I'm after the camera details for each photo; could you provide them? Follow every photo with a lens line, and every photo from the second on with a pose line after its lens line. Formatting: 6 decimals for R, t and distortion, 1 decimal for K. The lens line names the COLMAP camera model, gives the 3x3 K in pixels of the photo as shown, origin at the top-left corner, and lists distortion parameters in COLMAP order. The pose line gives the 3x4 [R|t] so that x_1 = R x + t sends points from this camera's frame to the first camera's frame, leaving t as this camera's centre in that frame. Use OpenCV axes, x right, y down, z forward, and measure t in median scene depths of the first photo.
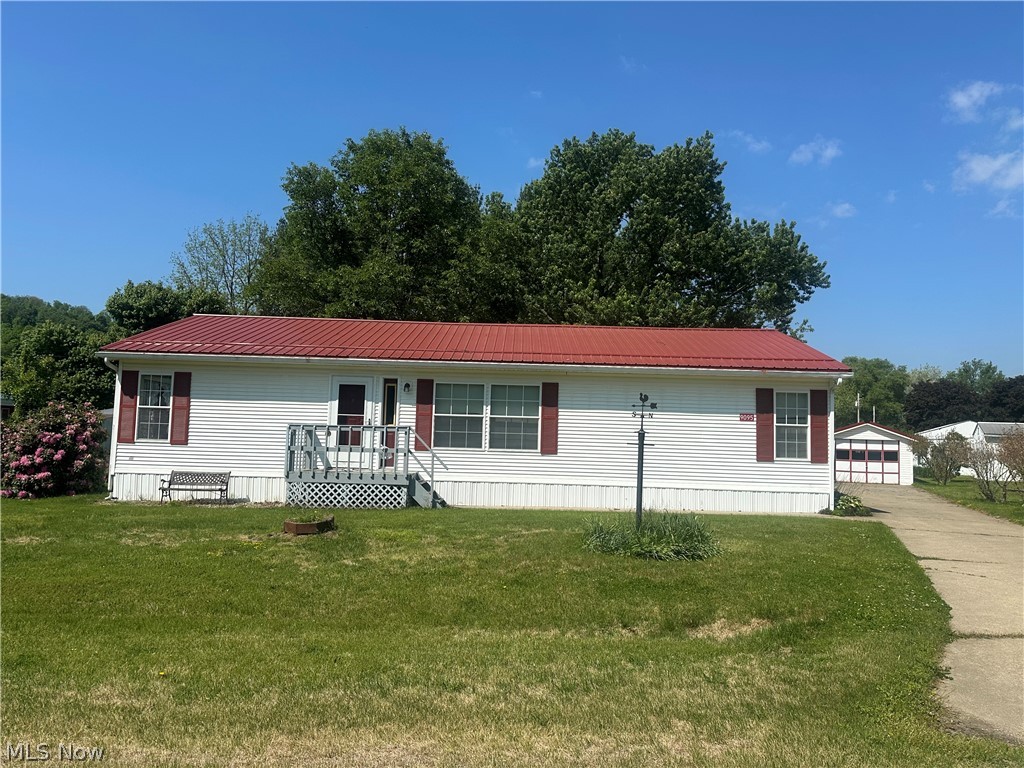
lens RADIAL K [[713.2, 0, 508.6], [0, 713.2, 384.4], [0, 0, 1]] dist [0.025410, -0.013966]
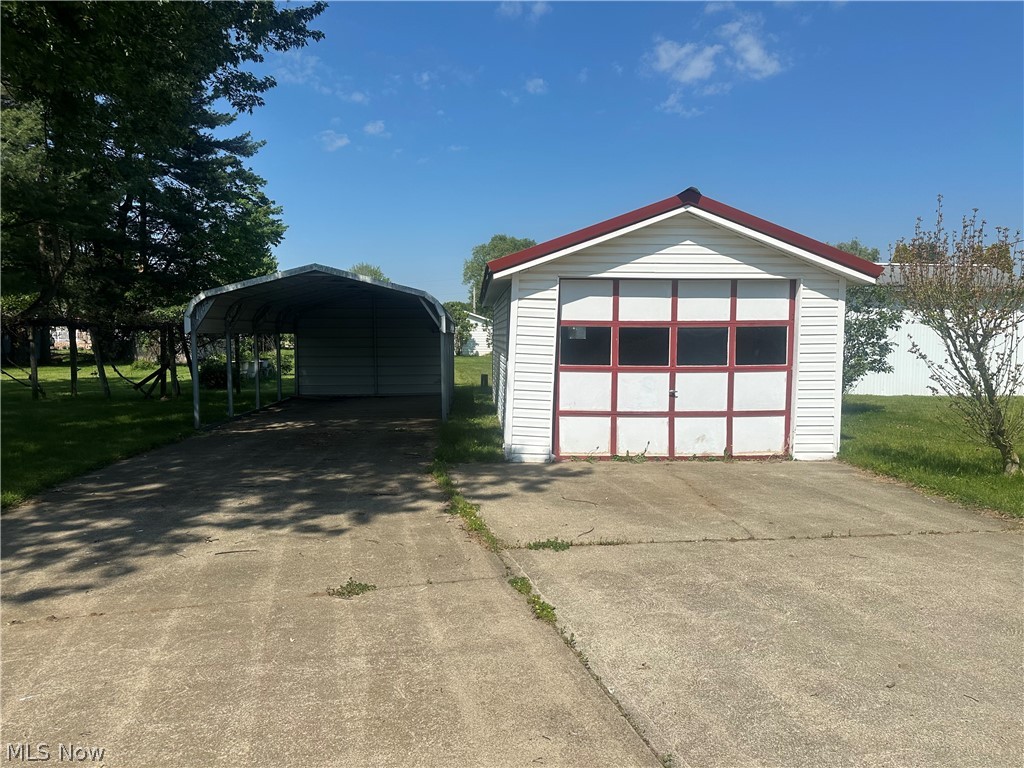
lens RADIAL K [[713.2, 0, 510.8], [0, 713.2, 390.9], [0, 0, 1]] dist [0.025410, -0.013966]
pose [[0.912225, -0.054984, 0.405984, 0.392124], [-0.009813, 0.987736, 0.155822, 0.086531], [-0.409573, -0.146129, 0.900498, 0.899976]]
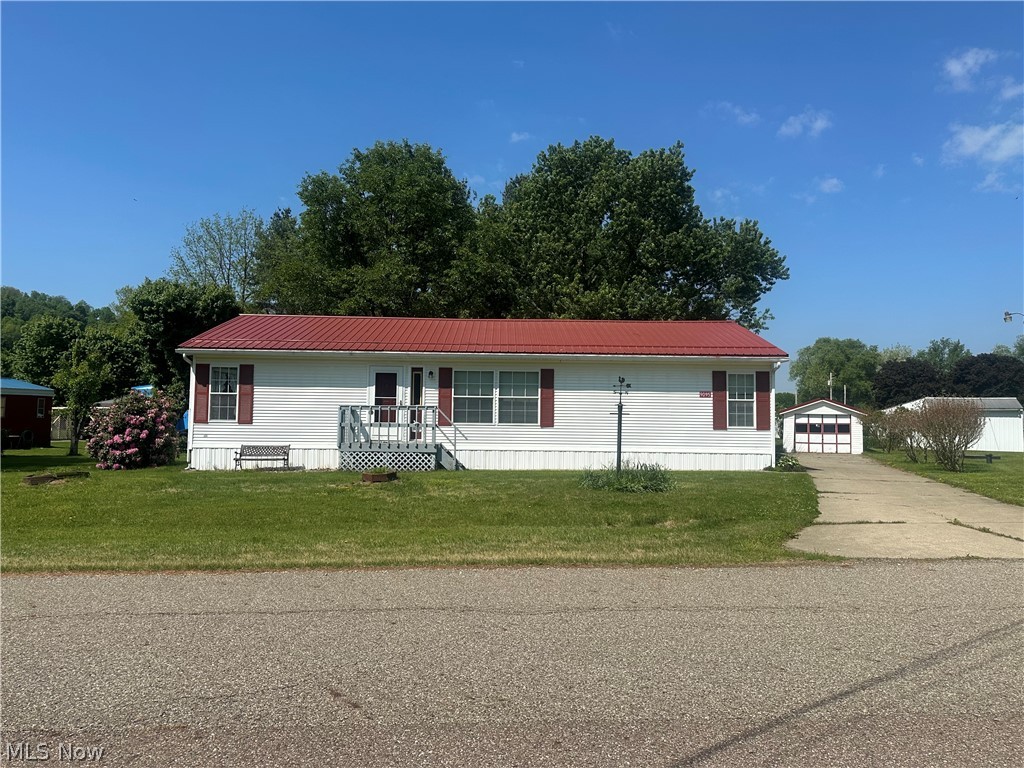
lens RADIAL K [[713.2, 0, 510.7], [0, 713.2, 381.5], [0, 0, 1]] dist [0.025410, -0.013966]
pose [[0.999547, -0.014895, 0.026137, -0.019576], [0.014425, 0.999733, 0.018065, -0.001996], [-0.026399, -0.017680, 0.999495, -0.120677]]
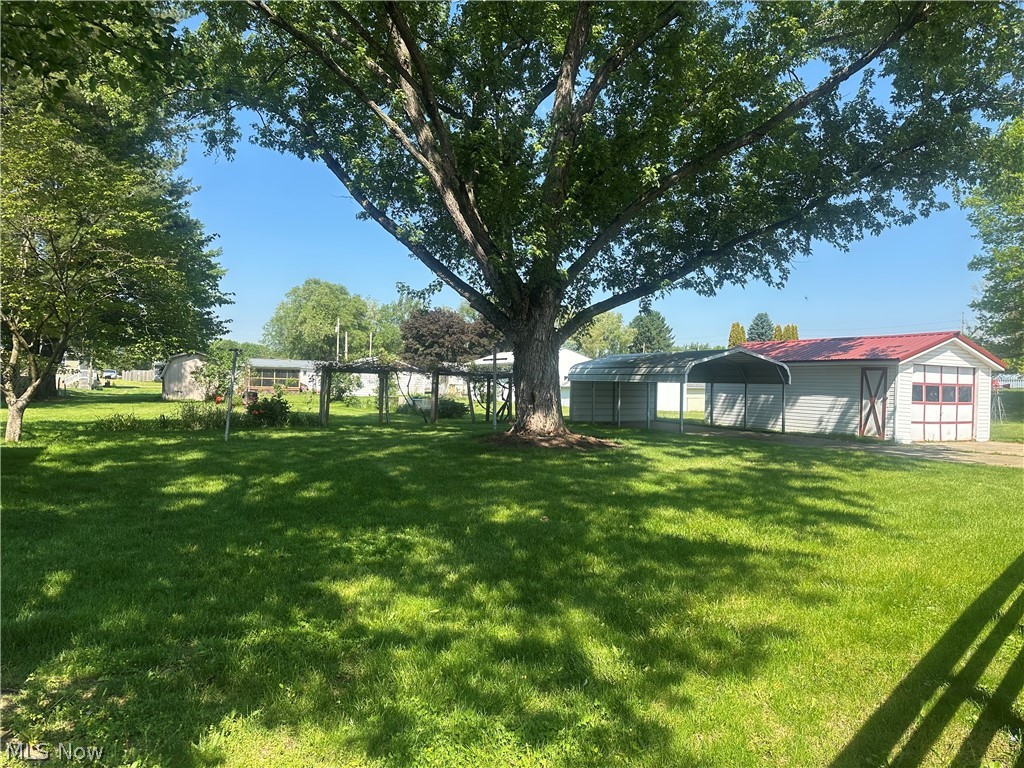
lens RADIAL K [[713.2, 0, 510.6], [0, 713.2, 380.2], [0, 0, 1]] dist [0.025410, -0.013966]
pose [[0.668452, -0.003924, 0.743745, -0.181114], [-0.064695, 0.995889, 0.063400, 0.083196], [-0.740936, -0.090496, 0.665450, 0.979381]]
